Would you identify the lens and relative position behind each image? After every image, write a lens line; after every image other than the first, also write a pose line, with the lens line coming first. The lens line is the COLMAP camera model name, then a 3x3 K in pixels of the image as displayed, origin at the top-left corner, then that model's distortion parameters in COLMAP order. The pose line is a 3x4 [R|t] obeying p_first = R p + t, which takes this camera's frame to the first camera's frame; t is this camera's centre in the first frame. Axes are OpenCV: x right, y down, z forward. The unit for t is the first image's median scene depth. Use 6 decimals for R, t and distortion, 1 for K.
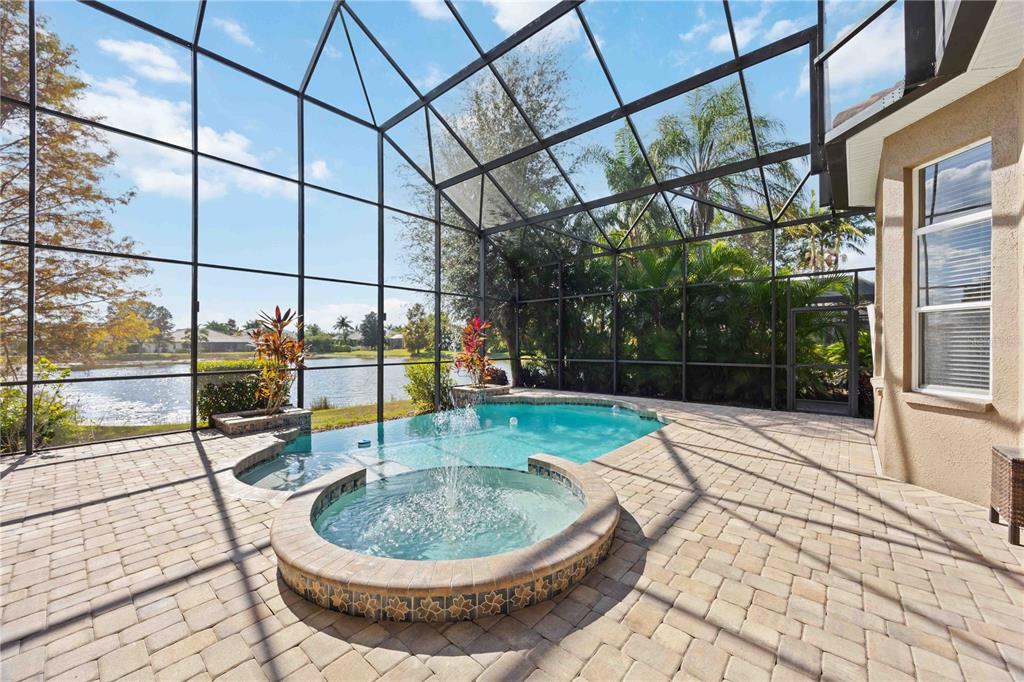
lens RADIAL K [[391.1, 0, 505.0], [0, 391.1, 343.2], [0, 0, 1]] dist [-0.002055, 0.000586]
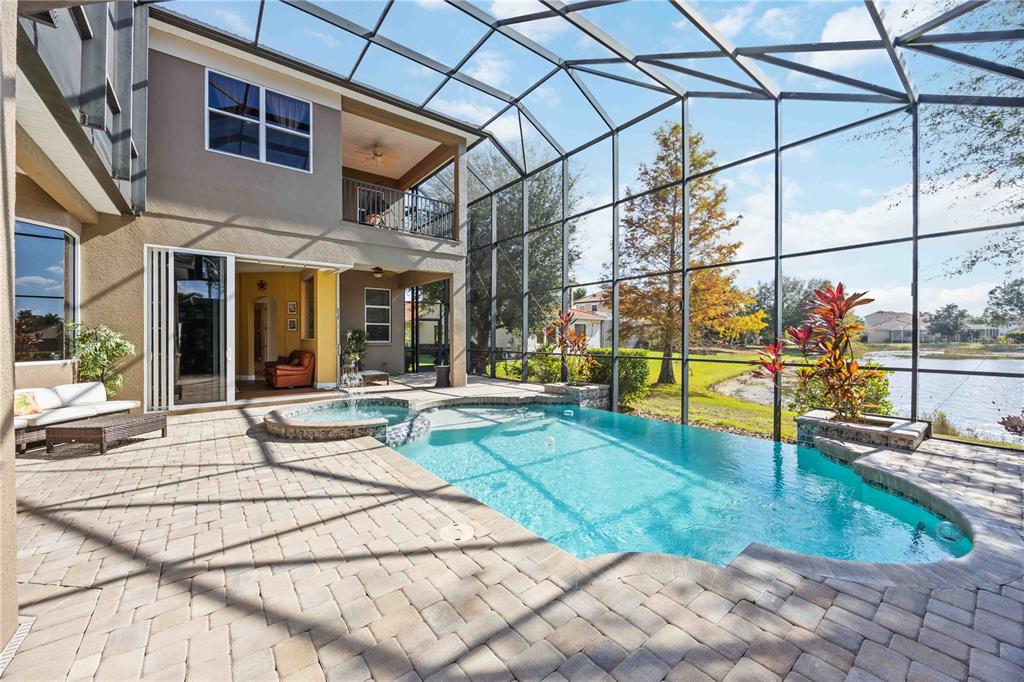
lens RADIAL K [[391.1, 0, 513.8], [0, 391.1, 336.2], [0, 0, 1]] dist [-0.002055, 0.000586]
pose [[-0.180847, 0.005641, -0.983495, 1.425153], [0.006291, 0.999970, 0.004579, -0.007049], [0.983491, -0.005359, -0.180877, 1.802428]]
